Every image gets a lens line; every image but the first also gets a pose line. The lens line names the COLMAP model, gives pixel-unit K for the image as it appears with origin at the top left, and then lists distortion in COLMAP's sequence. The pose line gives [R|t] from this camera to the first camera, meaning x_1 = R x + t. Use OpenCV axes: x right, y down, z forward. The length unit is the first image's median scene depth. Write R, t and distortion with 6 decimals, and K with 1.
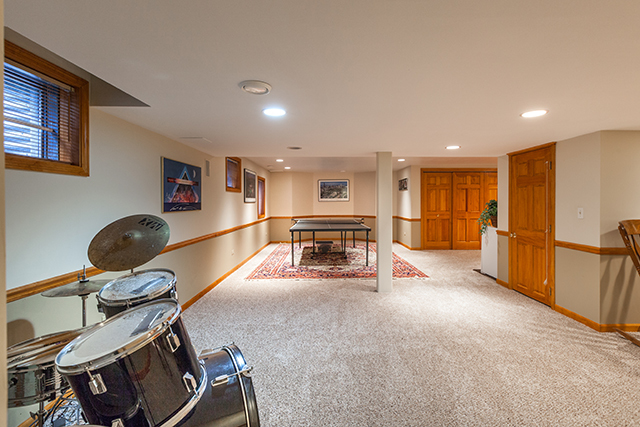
lens RADIAL K [[298.6, 0, 319.9], [0, 298.6, 204.7], [0, 0, 1]] dist [0.000166, 0.000007]
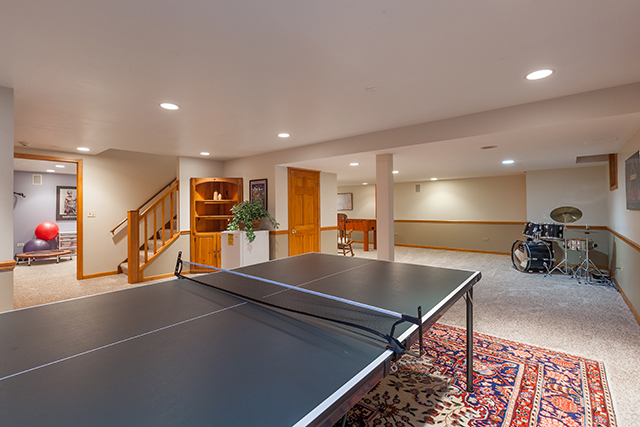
lens RADIAL K [[298.6, 0, 319.9], [0, 298.6, 204.7], [0, 0, 1]] dist [0.000166, 0.000007]
pose [[-0.778036, 0.004420, 0.628204, -0.260847], [0.005315, 0.999986, -0.000453, -0.012674], [-0.628197, 0.002986, -0.778048, 2.012970]]
